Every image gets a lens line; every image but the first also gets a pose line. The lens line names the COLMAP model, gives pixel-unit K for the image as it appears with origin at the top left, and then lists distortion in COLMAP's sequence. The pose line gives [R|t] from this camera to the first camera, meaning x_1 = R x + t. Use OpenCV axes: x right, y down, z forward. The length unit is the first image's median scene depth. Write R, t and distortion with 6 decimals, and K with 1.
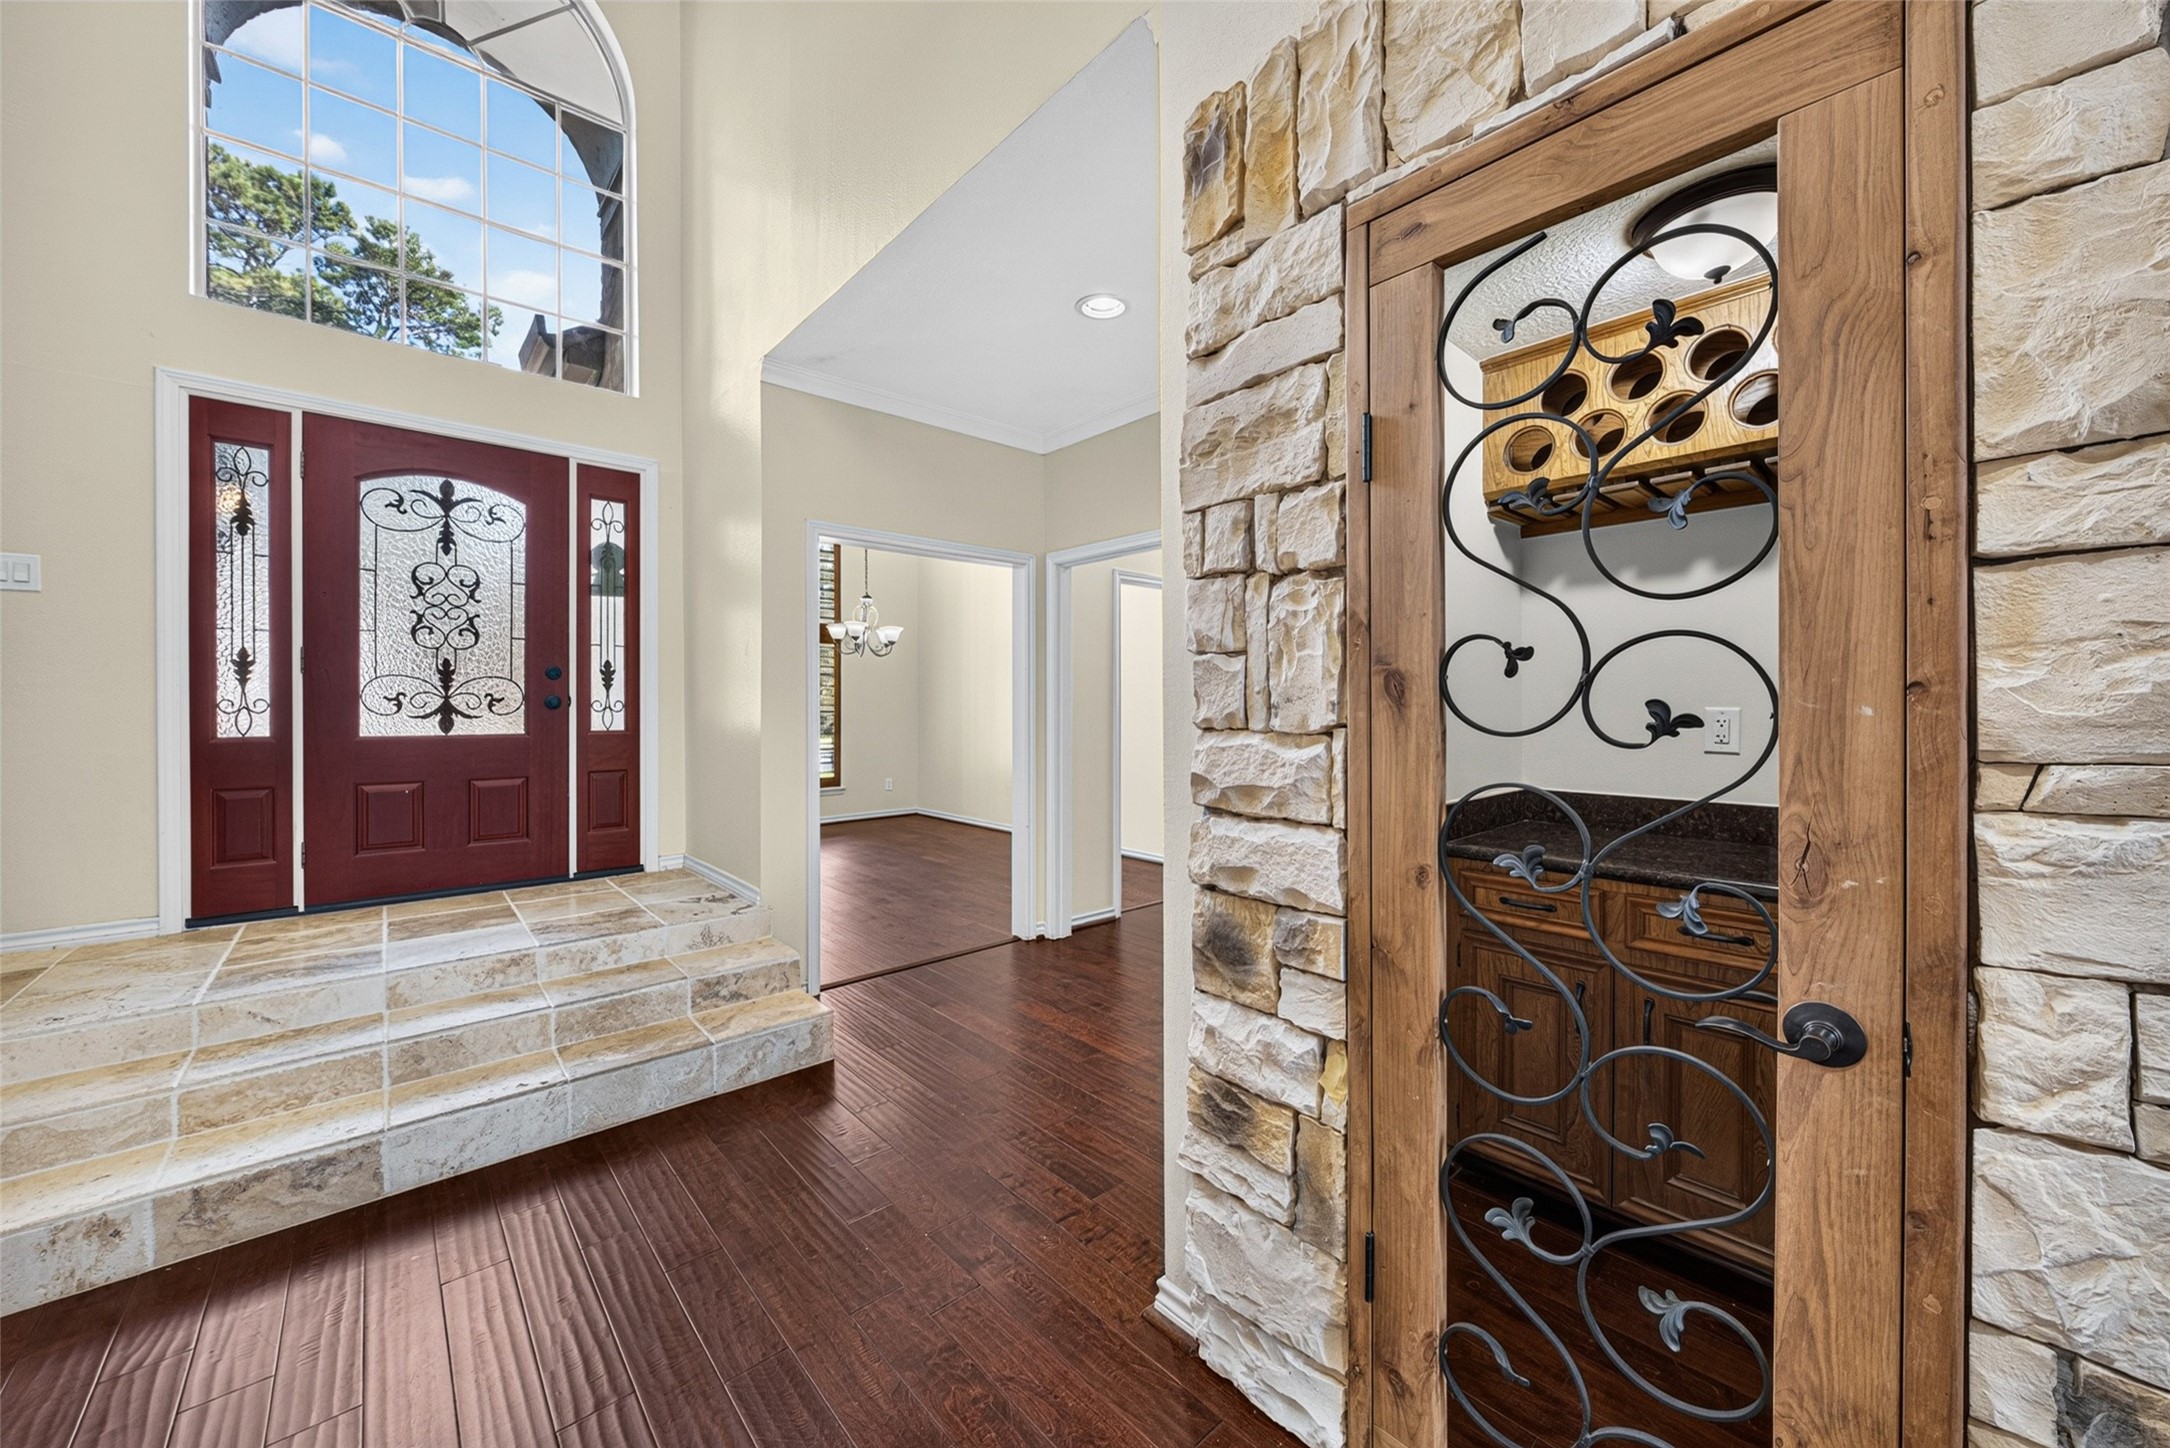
lens RADIAL K [[796.7, 0, 1086.0], [0, 796.7, 706.4], [0, 0, 1]] dist [-0.001140, -0.000495]
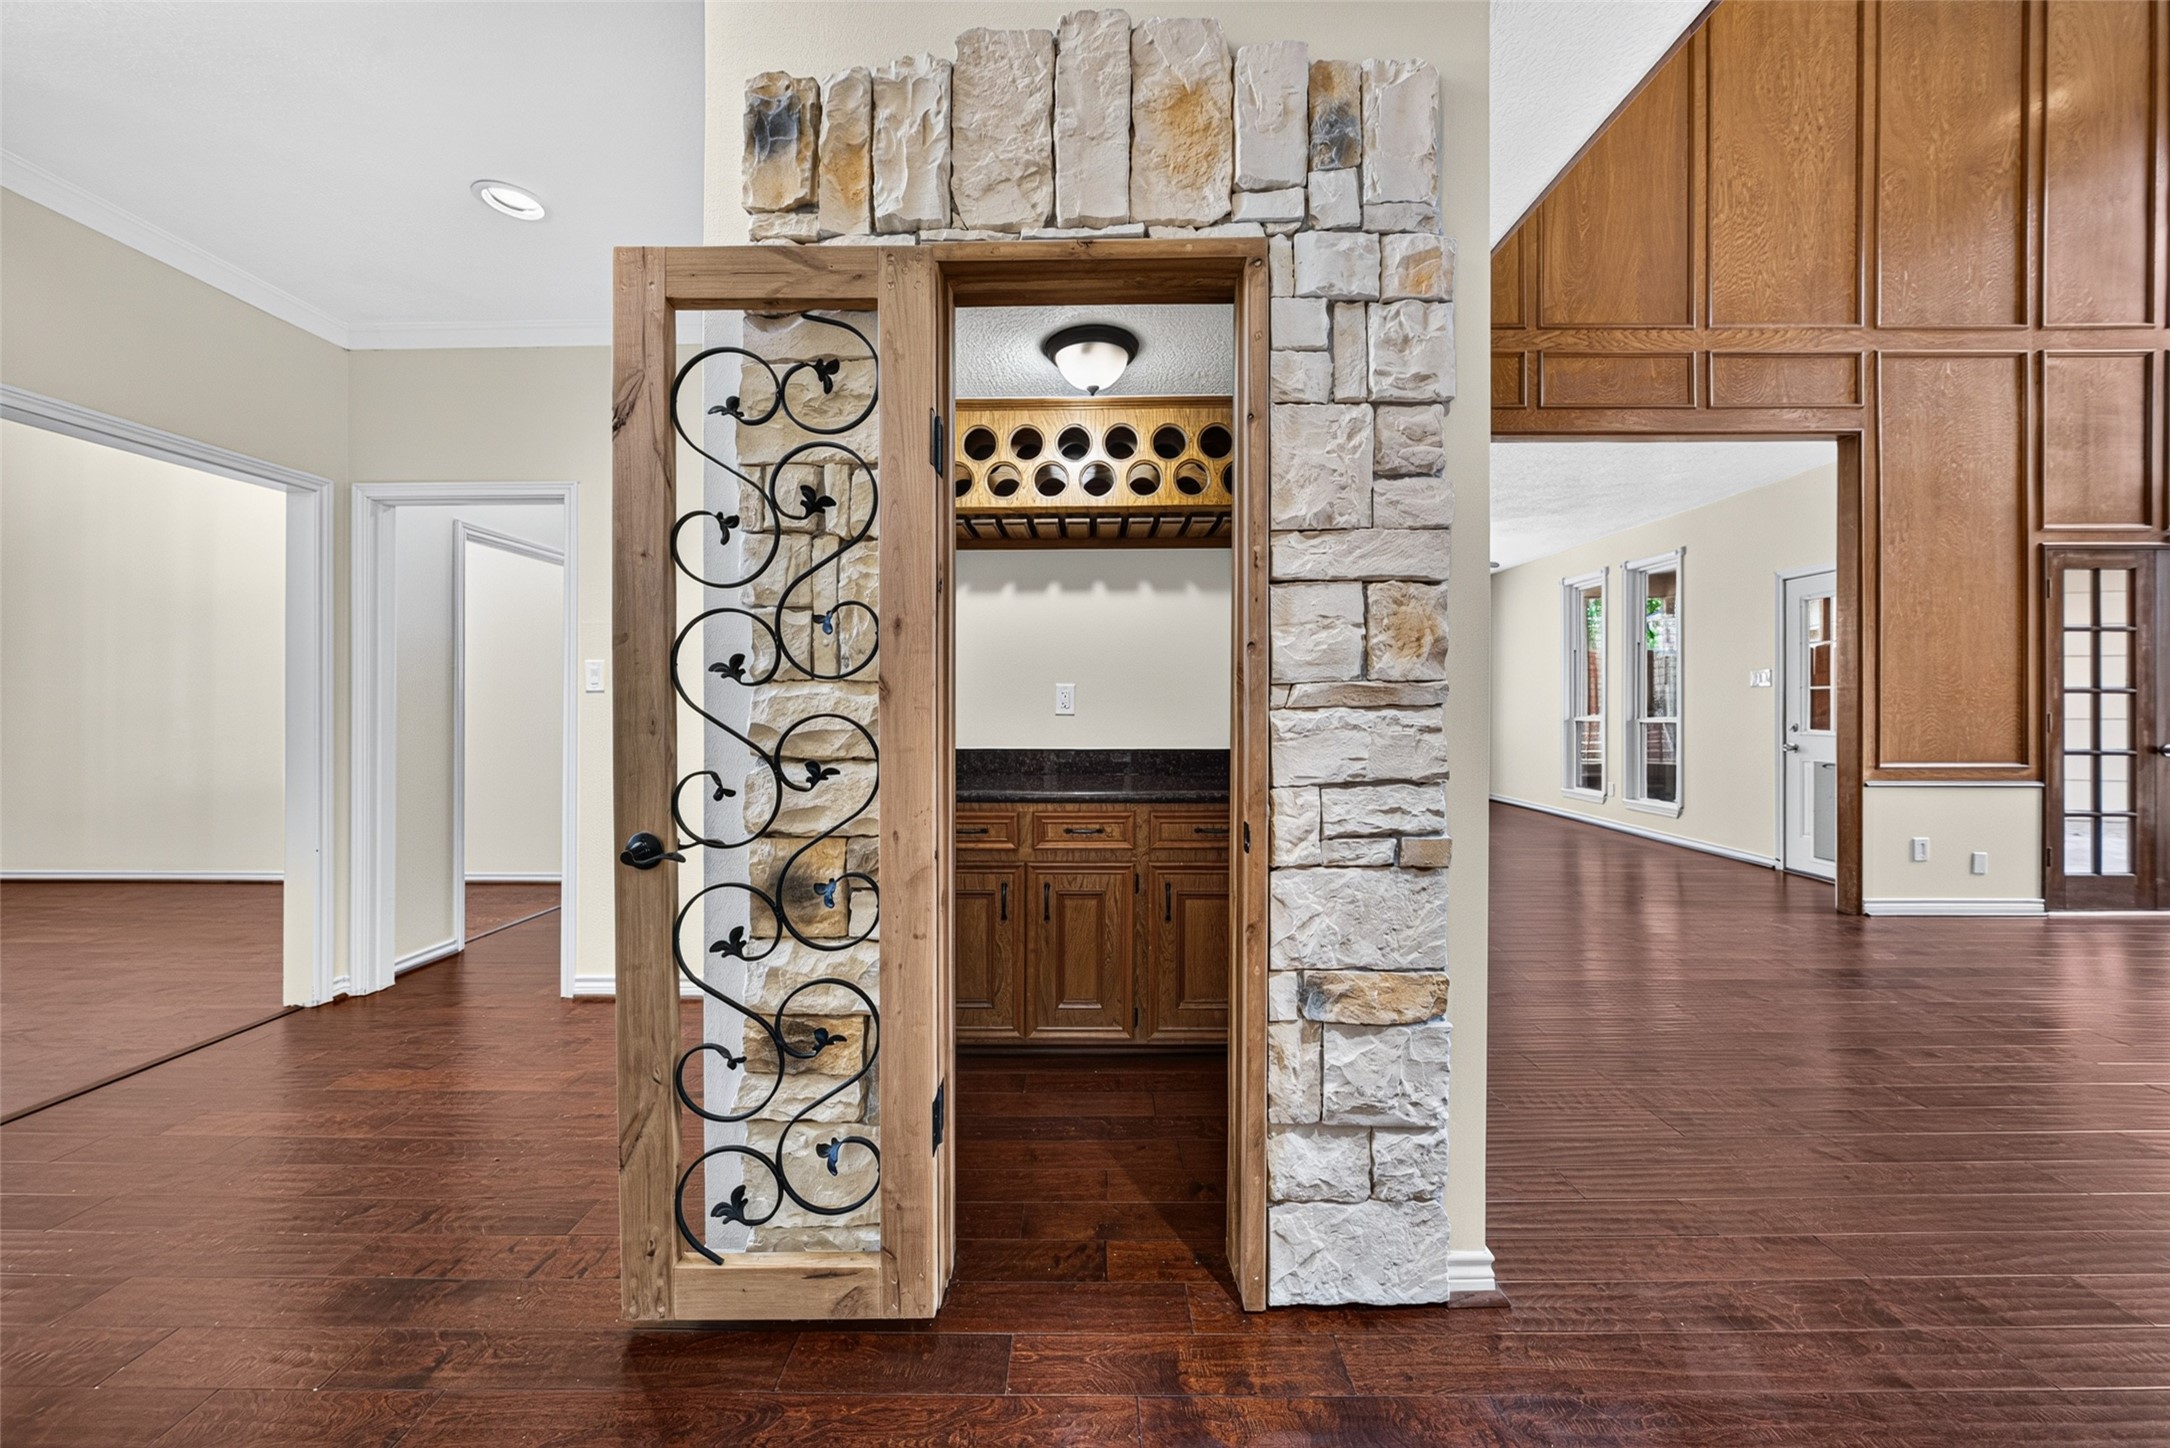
lens RADIAL K [[754.8, 0, 1086.9], [0, 754.8, 705.1], [0, 0, 1]] dist [-0.006896, 0.000791]
pose [[0.680048, 0.000521, 0.733168, -0.163932], [0.003014, 0.999989, -0.003506, 0.038159], [-0.733162, 0.004594, 0.680039, 0.021778]]
